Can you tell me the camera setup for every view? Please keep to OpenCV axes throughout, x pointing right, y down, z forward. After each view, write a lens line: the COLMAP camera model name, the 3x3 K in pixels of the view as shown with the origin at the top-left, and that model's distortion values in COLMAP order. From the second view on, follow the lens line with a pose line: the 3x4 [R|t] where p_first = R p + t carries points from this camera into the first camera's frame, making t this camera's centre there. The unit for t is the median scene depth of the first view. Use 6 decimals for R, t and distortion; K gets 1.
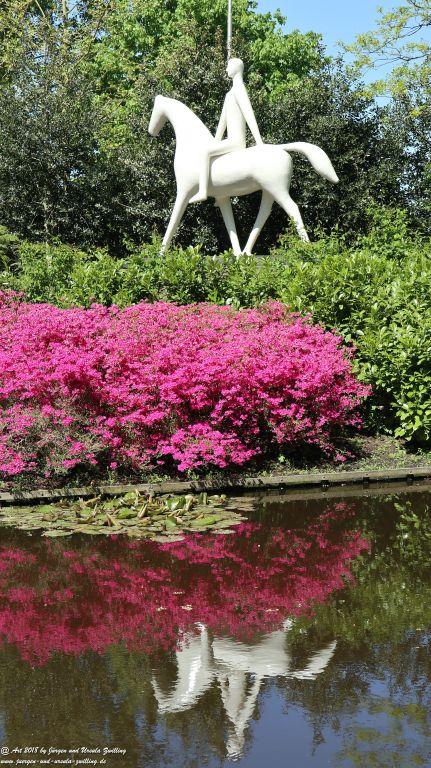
lens RADIAL K [[1244.1, 0, 215.5], [0, 1244.1, 384.0], [0, 0, 1]] dist [0.213687, 0.033788]
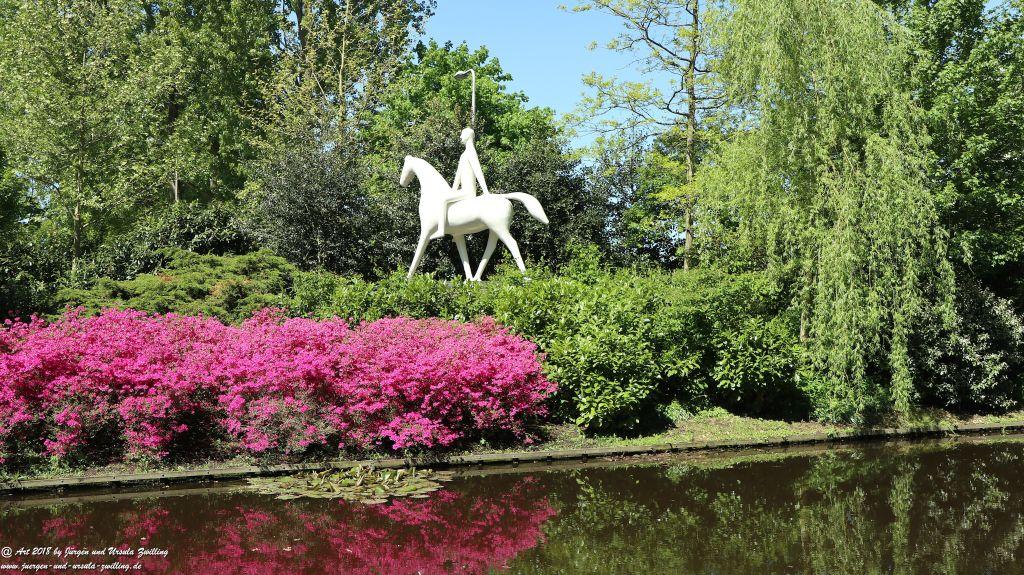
lens RADIAL K [[1048.3, 0, 512.0], [0, 1048.3, 287.5], [0, 0, 1]] dist [0.000875, 0.014589]
pose [[0.999804, 0.004438, 0.019302, 0.058000], [-0.002511, 0.995107, -0.098767, 0.009519], [-0.019646, 0.098699, 0.994923, -0.057825]]
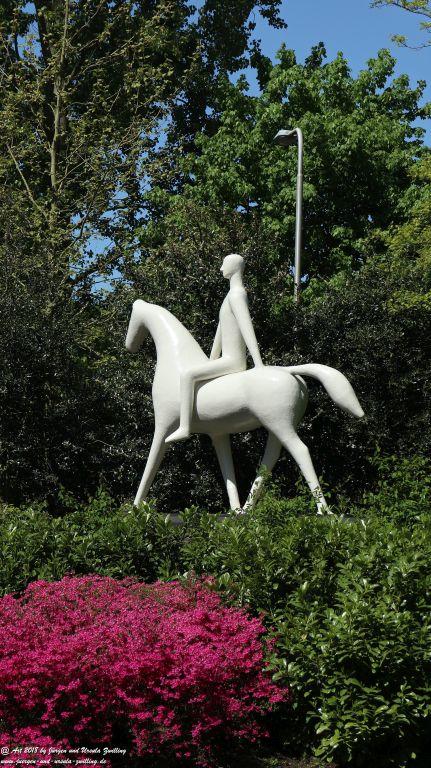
lens RADIAL K [[2227.4, 0, 215.5], [0, 2227.4, 384.0], [0, 0, 1]] dist [0.625938, 0.471369]
pose [[0.989356, 0.004965, -0.145428, 0.284848], [-0.026969, 0.988360, -0.149726, 0.025562], [0.142991, 0.152055, 0.977974, -0.416683]]
